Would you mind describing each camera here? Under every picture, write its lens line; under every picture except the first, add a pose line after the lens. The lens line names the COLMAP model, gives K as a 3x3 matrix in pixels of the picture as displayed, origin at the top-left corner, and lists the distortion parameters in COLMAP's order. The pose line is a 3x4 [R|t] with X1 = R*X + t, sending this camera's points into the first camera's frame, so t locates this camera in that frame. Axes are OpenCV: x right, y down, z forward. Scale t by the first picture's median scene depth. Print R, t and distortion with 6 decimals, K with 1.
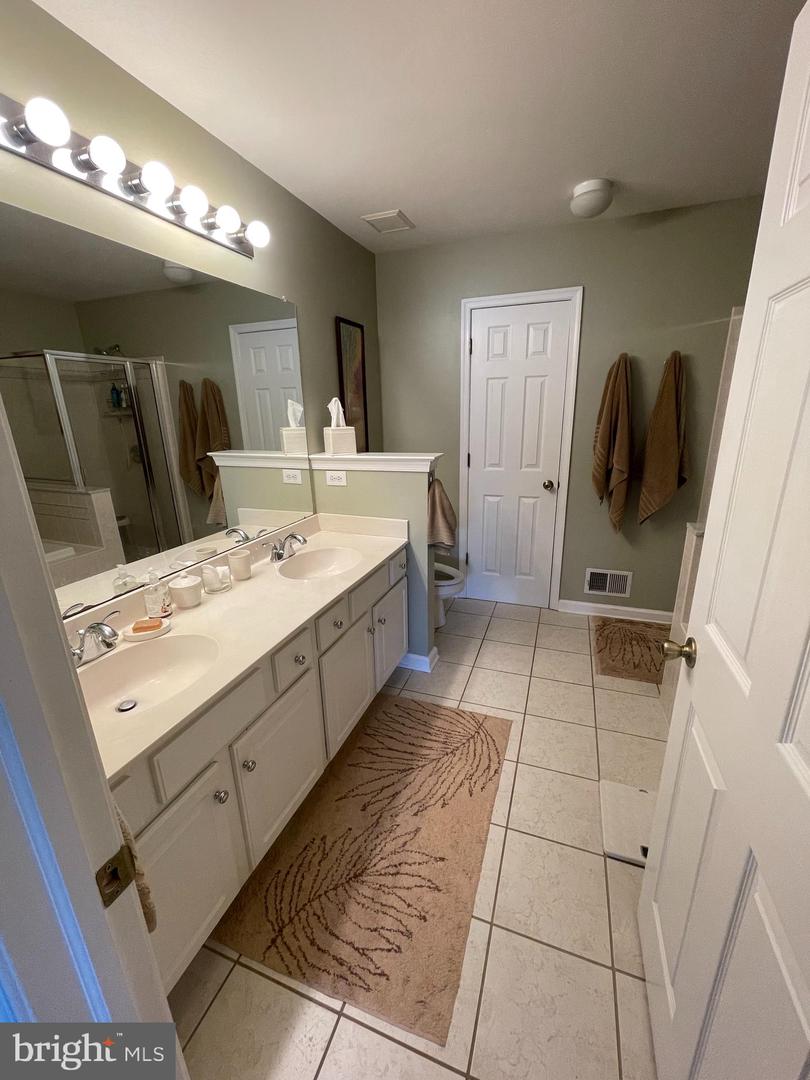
lens RADIAL K [[438.6, 0, 405.0], [0, 438.6, 540.0], [0, 0, 1]] dist [-0.000782, -0.000250]
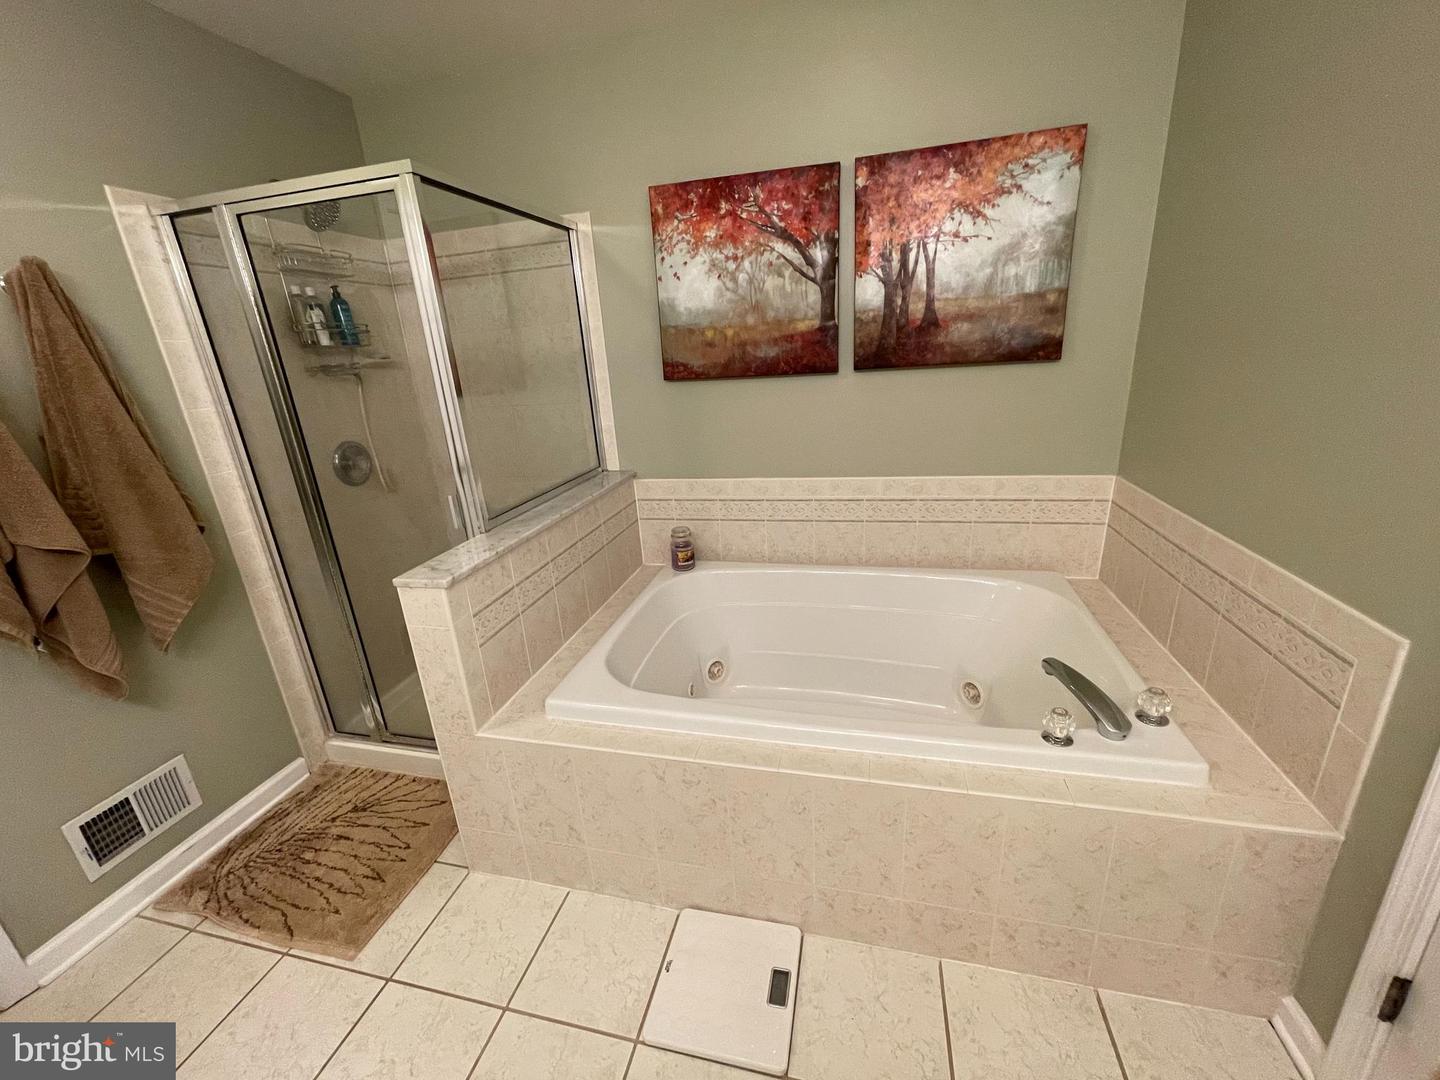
lens RADIAL K [[584.8, 0, 720.0], [0, 584.8, 540.0], [0, 0, 1]] dist [-0.000782, -0.000250]
pose [[-0.109489, -0.282158, 0.953100, -0.046925], [0.352609, 0.885479, 0.302646, -0.105572], [-0.929343, 0.369208, 0.002541, 0.404669]]
